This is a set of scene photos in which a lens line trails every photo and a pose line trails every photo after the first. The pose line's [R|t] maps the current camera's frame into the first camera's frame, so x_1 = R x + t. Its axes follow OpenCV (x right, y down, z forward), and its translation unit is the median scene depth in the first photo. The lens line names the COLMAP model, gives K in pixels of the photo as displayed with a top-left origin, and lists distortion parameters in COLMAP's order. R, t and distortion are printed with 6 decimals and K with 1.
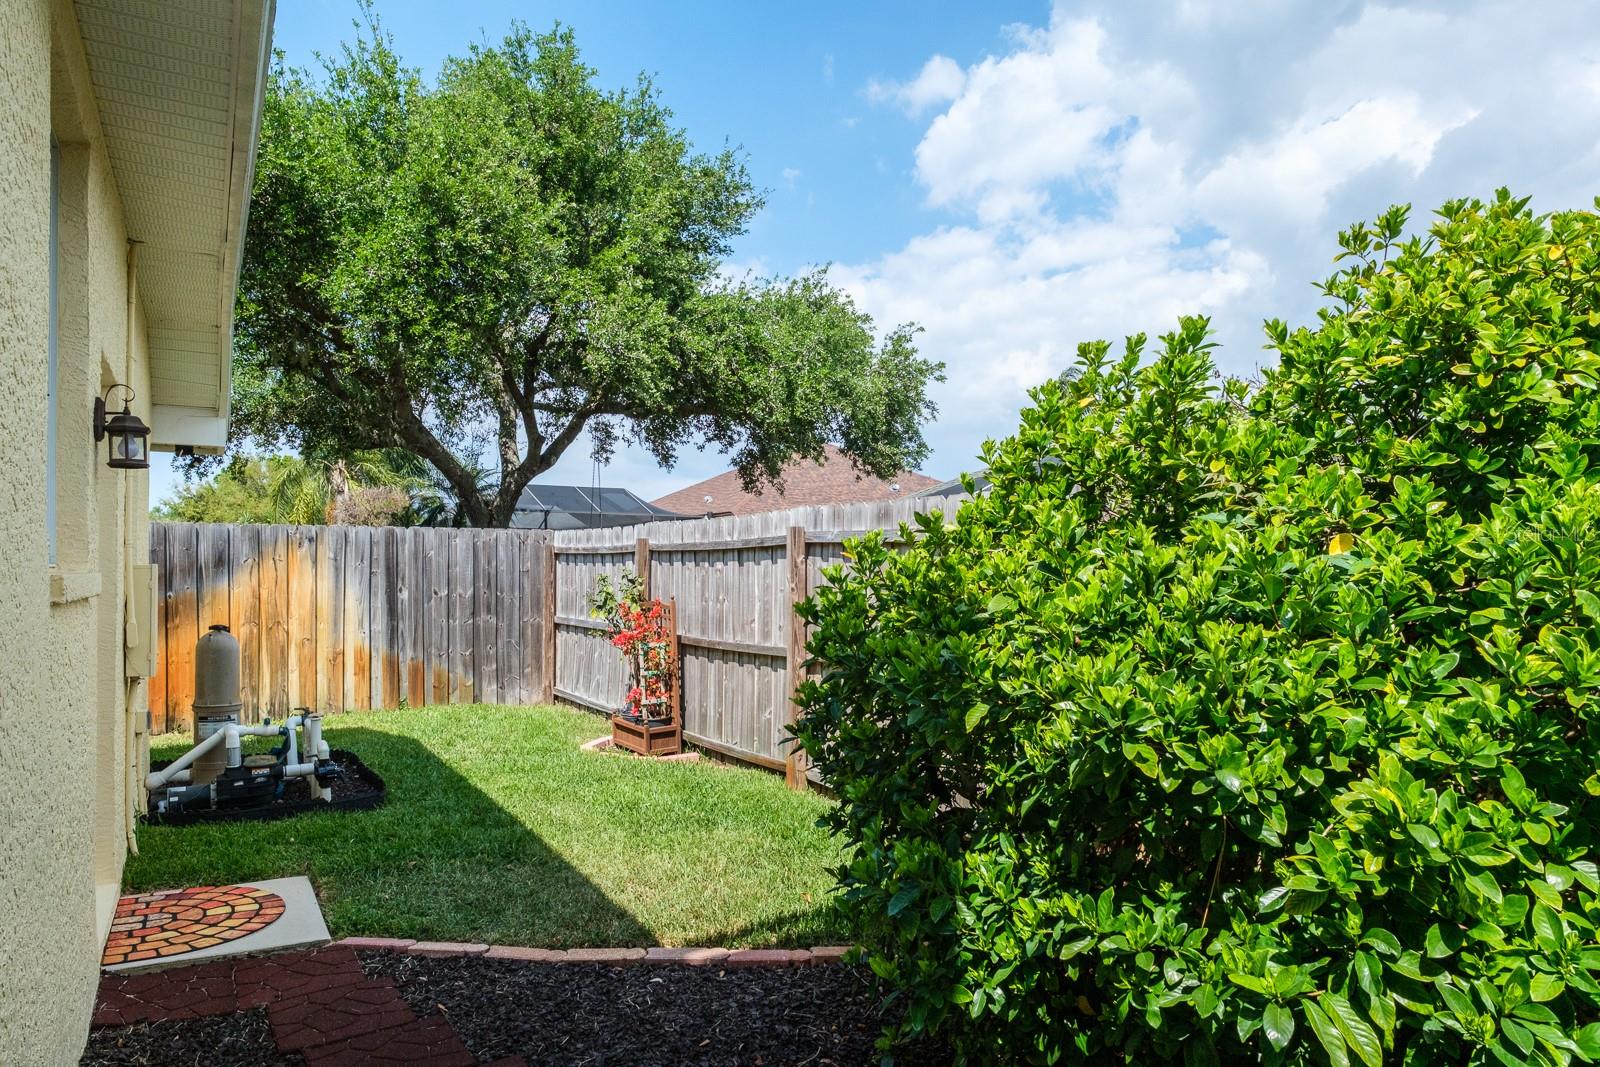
lens RADIAL K [[1002.5, 0, 798.6], [0, 1002.5, 582.8], [0, 0, 1]] dist [-0.000698, 0.000075]
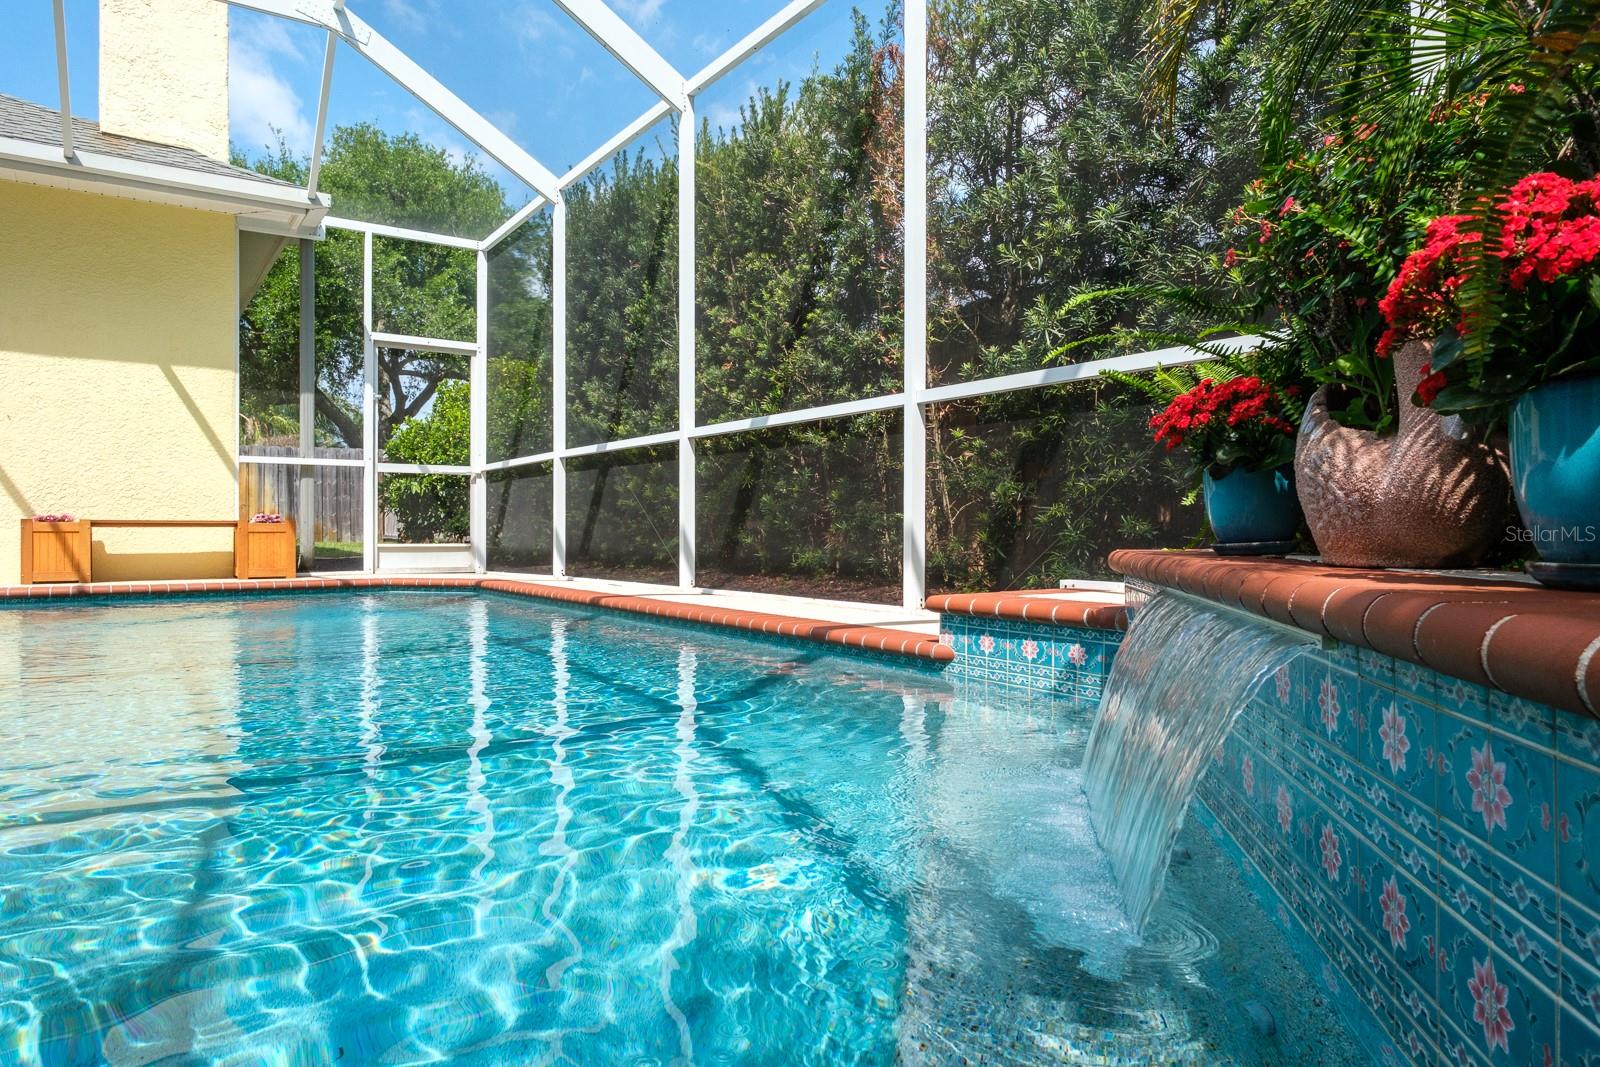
lens RADIAL K [[997.3, 0, 798.5], [0, 997.3, 520.9], [0, 0, 1]] dist [-0.005060, -0.001720]
pose [[0.997208, -0.012363, 0.073646, 0.198520], [0.013491, 0.999799, -0.014834, 0.061475], [-0.073448, 0.015786, 0.997174, -0.455181]]
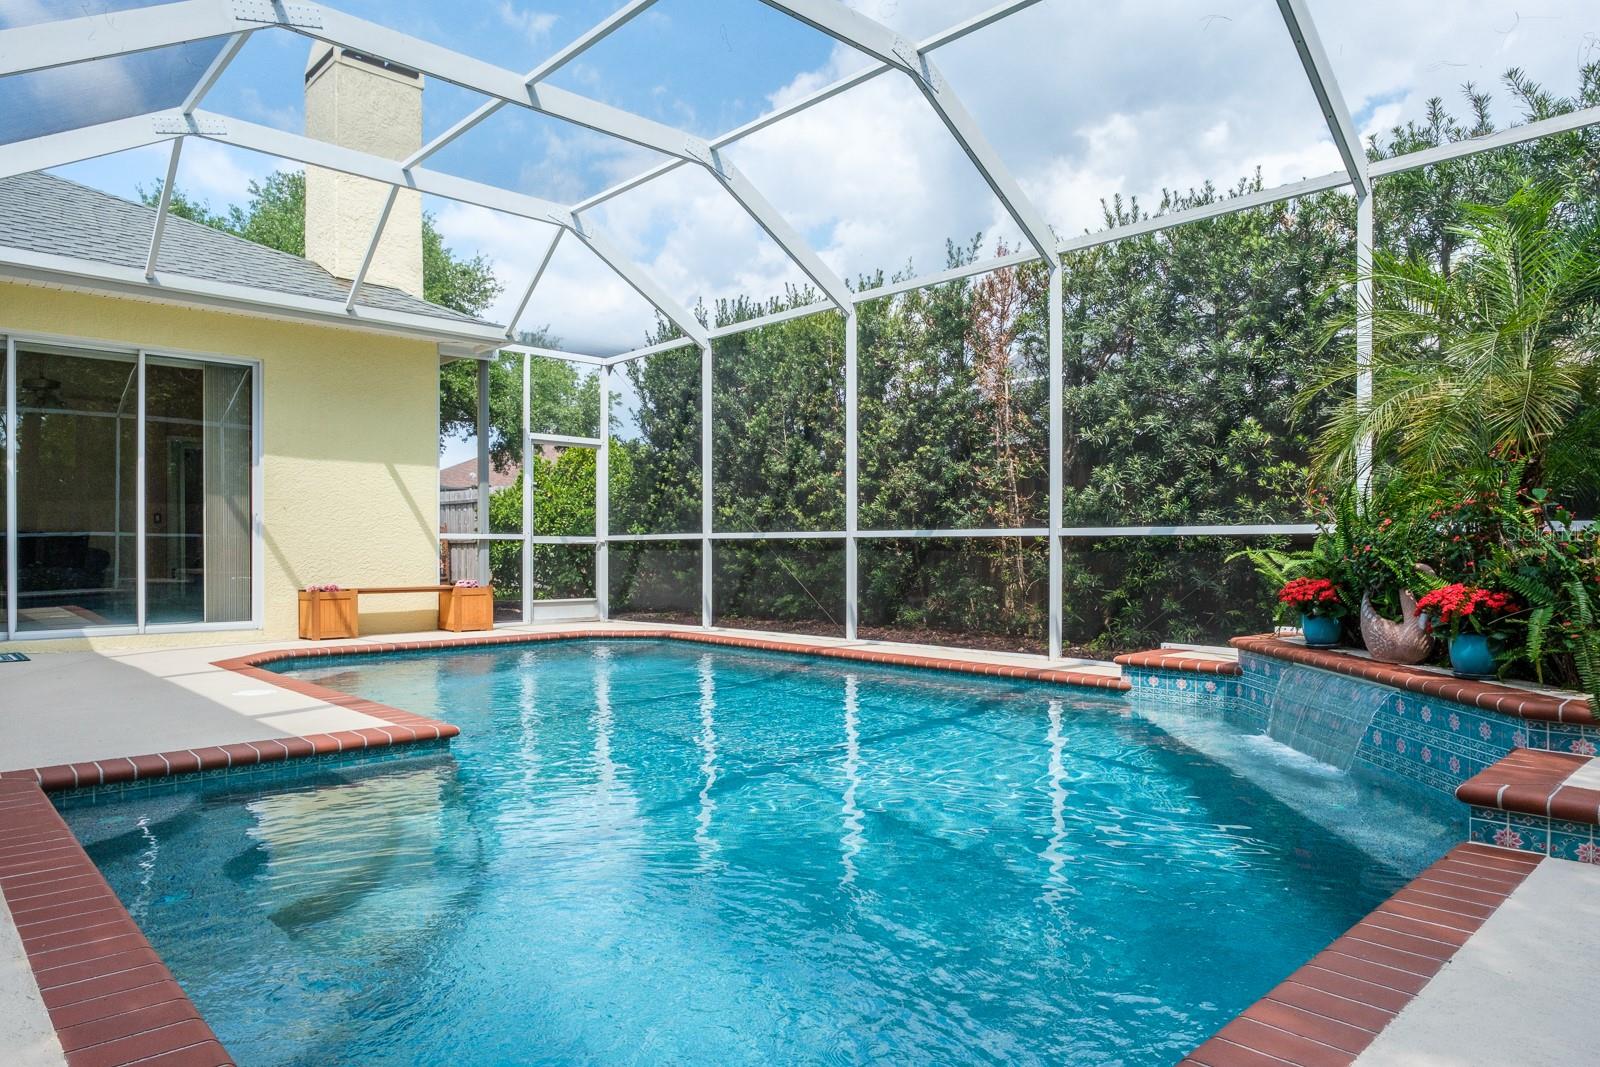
lens RADIAL K [[980.1, 0, 804.6], [0, 980.1, 536.9], [0, 0, 1]] dist [-0.000129, 0.000267]
pose [[0.973861, -0.009865, 0.226930, 0.069517], [0.013884, 0.999774, -0.016119, 0.038251], [-0.226720, 0.018848, 0.973778, -0.569622]]
